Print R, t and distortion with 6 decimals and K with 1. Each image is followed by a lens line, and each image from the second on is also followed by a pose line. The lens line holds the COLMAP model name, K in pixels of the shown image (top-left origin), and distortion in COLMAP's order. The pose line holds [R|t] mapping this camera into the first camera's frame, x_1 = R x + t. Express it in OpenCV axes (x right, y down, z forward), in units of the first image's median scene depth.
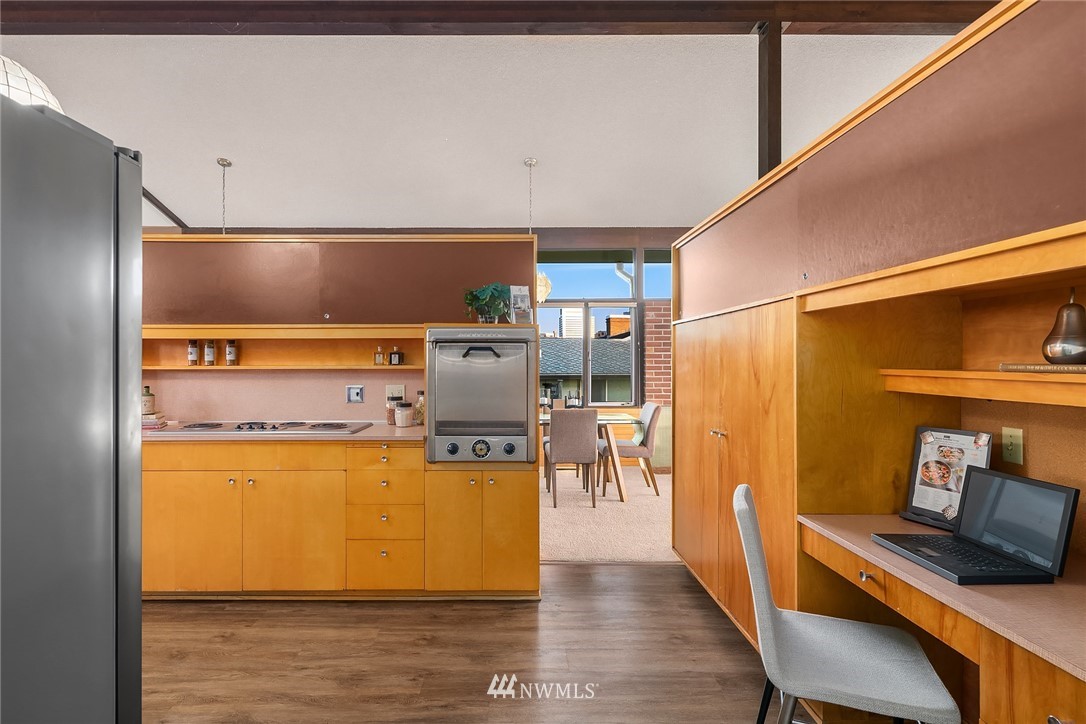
lens RADIAL K [[537.9, 0, 543.0], [0, 537.9, 362.0], [0, 0, 1]] dist [0.000886, 0.000129]
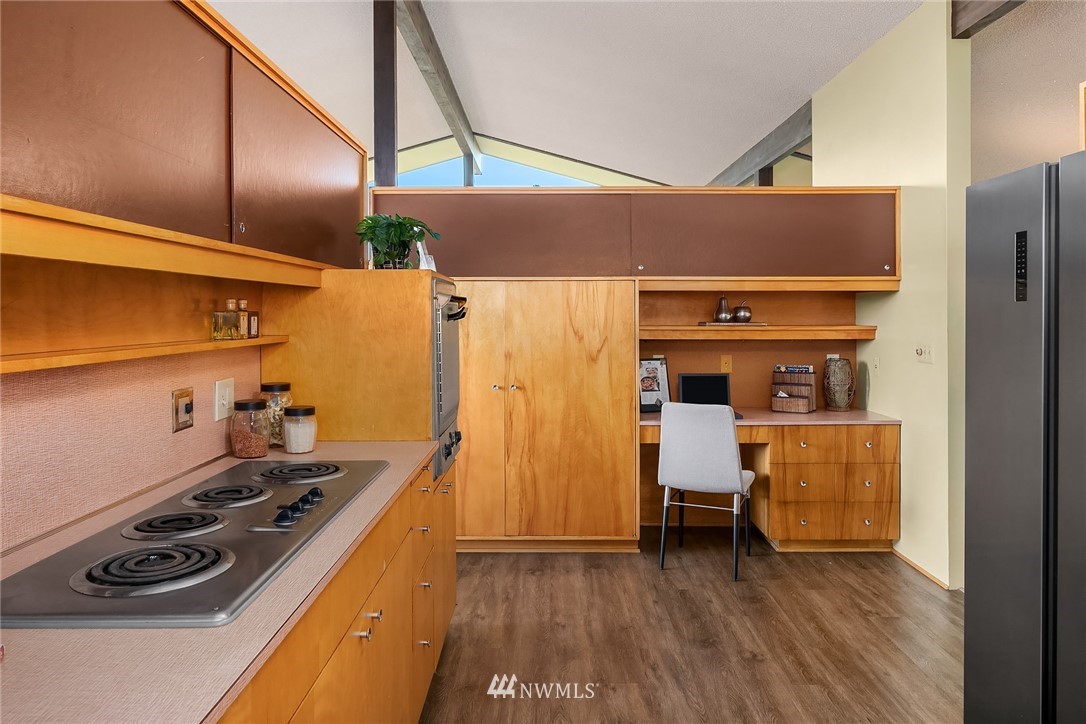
lens RADIAL K [[747.6, 0, 540.9], [0, 747.6, 373.6], [0, 0, 1]] dist [-0.000702, -0.000588]
pose [[-0.007776, -0.073836, 0.997240, -1.418919], [-0.002197, 0.997269, 0.073821, -0.002600], [-0.999967, -0.001617, -0.007916, 1.144164]]
